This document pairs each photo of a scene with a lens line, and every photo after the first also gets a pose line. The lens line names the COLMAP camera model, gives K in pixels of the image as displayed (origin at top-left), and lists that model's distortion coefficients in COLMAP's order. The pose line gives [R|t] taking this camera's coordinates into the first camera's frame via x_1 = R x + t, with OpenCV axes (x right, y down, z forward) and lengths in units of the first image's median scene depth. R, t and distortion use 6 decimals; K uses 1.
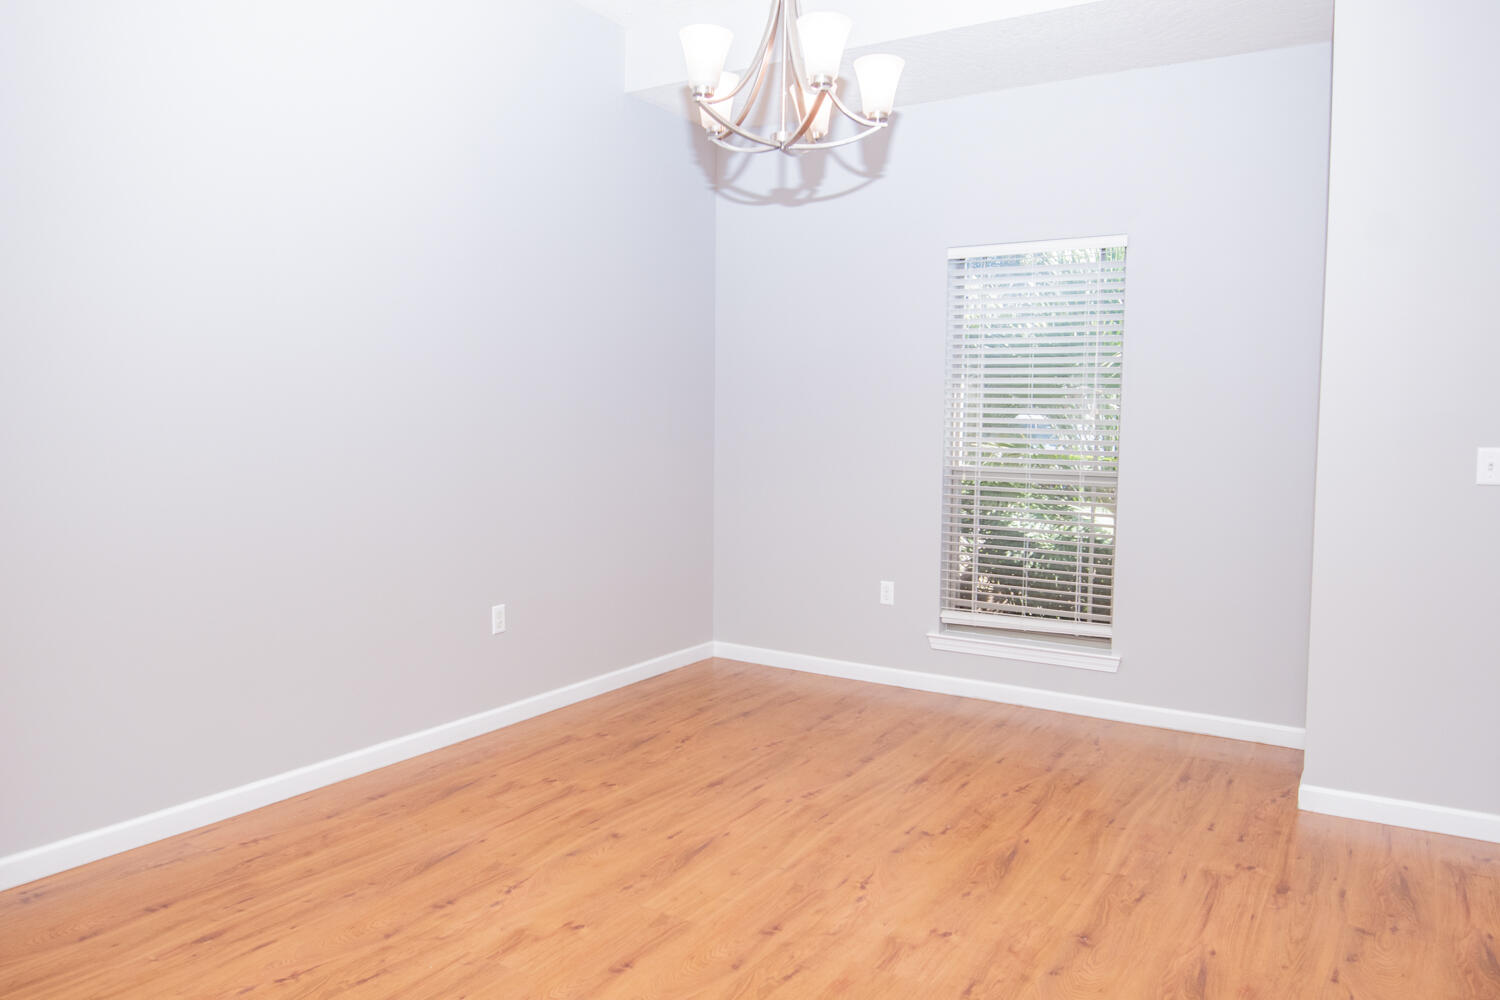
lens RADIAL K [[1071.4, 0, 750.0], [0, 1071.4, 500.0], [0, 0, 1]] dist [-0.001611, -0.042765]
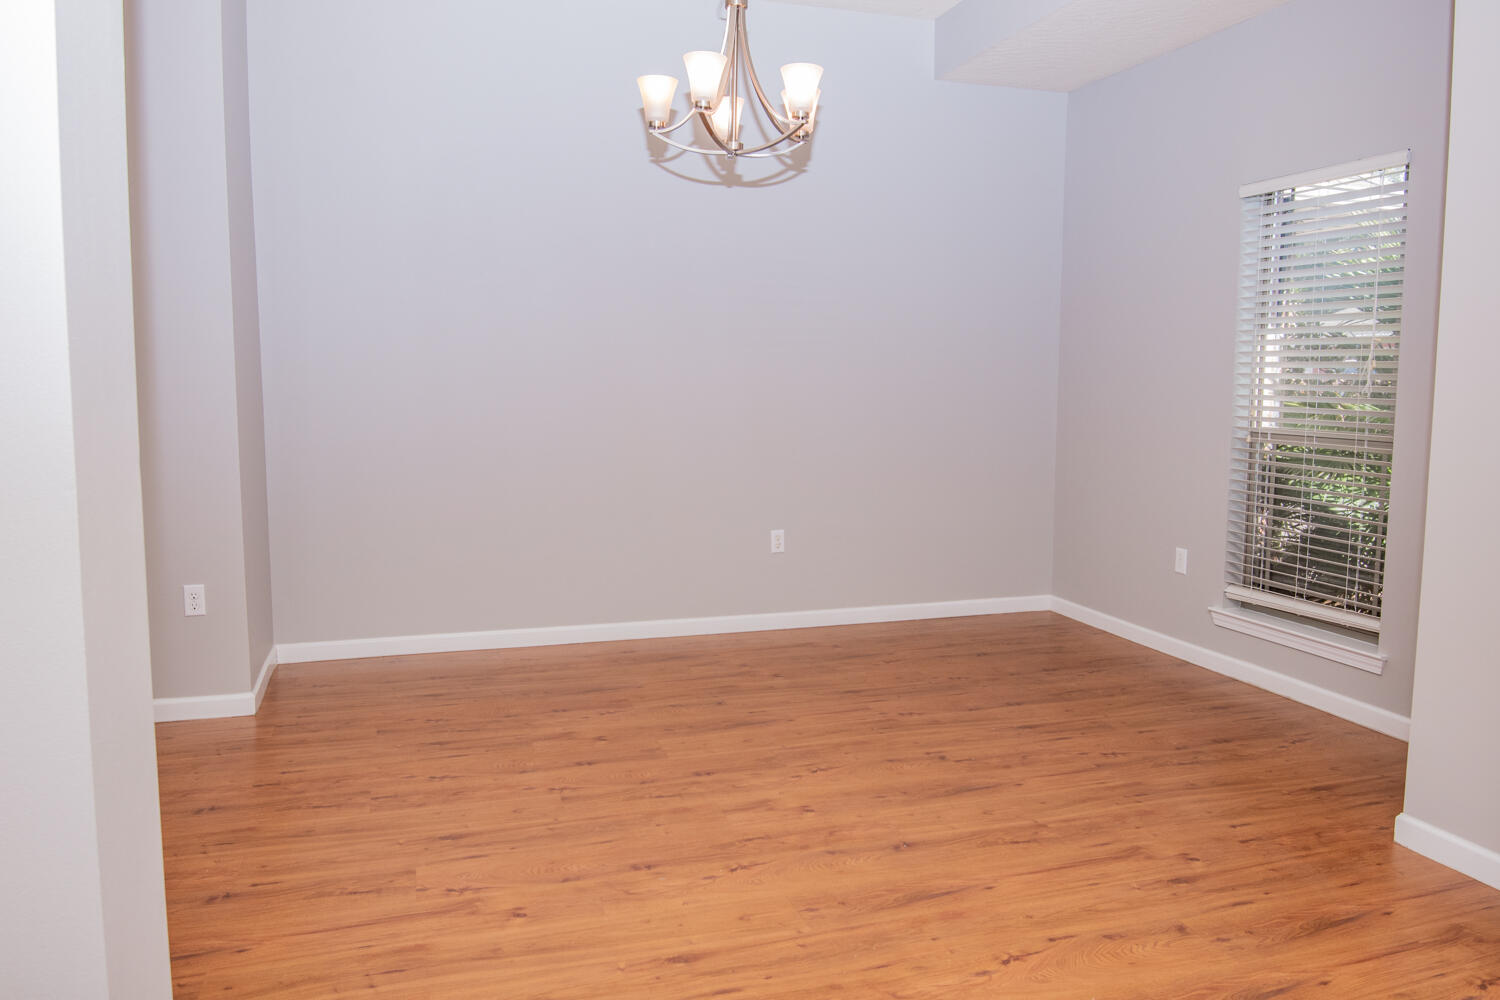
lens RADIAL K [[1058.5, 0, 705.7], [0, 1058.5, 484.5], [0, 0, 1]] dist [-0.000985, -0.036286]
pose [[0.752624, 0.057336, -0.655950, 0.604250], [-0.046376, 0.998343, 0.034053, 0.010930], [0.656816, 0.004792, 0.754036, 0.035858]]
